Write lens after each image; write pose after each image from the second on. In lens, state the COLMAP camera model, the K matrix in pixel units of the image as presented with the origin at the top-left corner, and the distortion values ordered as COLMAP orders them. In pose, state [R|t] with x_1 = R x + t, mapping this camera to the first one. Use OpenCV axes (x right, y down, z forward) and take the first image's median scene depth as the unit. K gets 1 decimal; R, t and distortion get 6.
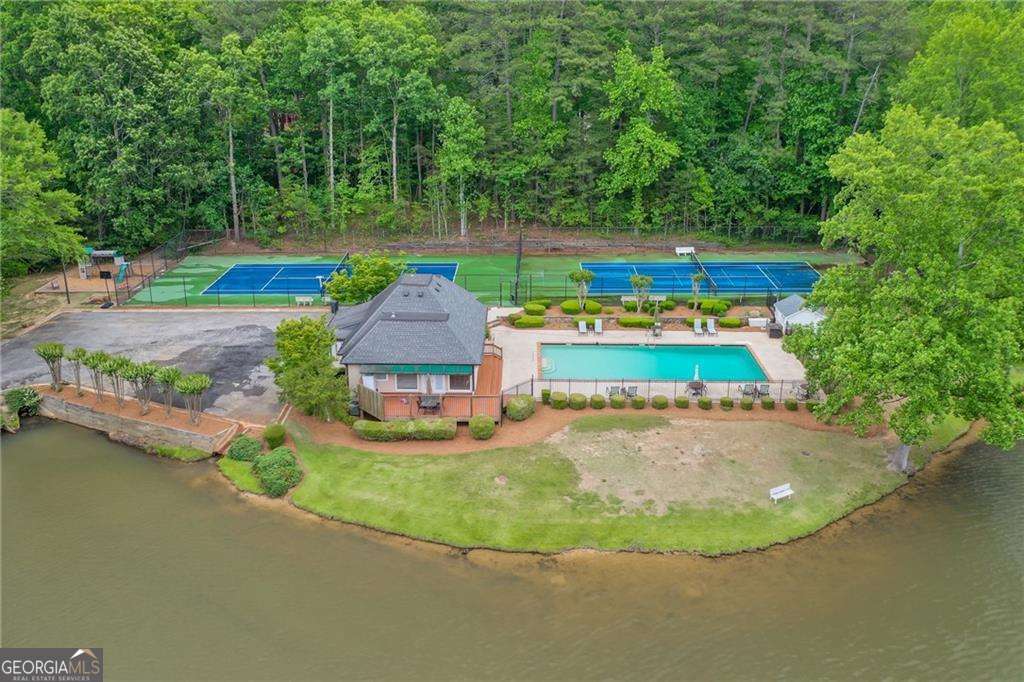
lens RADIAL K [[813.2, 0, 513.1], [0, 813.2, 339.6], [0, 0, 1]] dist [-0.014132, 0.003329]
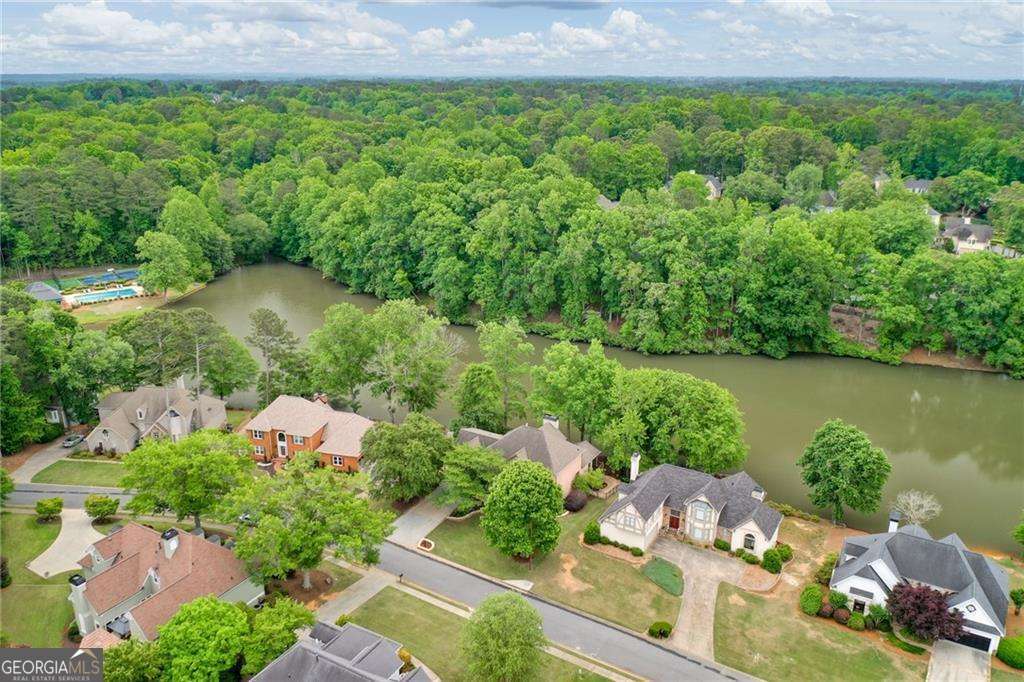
lens RADIAL K [[813.2, 0, 509.6], [0, 813.2, 339.0], [0, 0, 1]] dist [-0.014132, 0.003329]
pose [[0.784494, -0.188895, 0.590667, -0.499442], [0.218488, 0.975596, 0.021810, 0.435665], [-0.580372, 0.111944, 0.806621, -2.491433]]
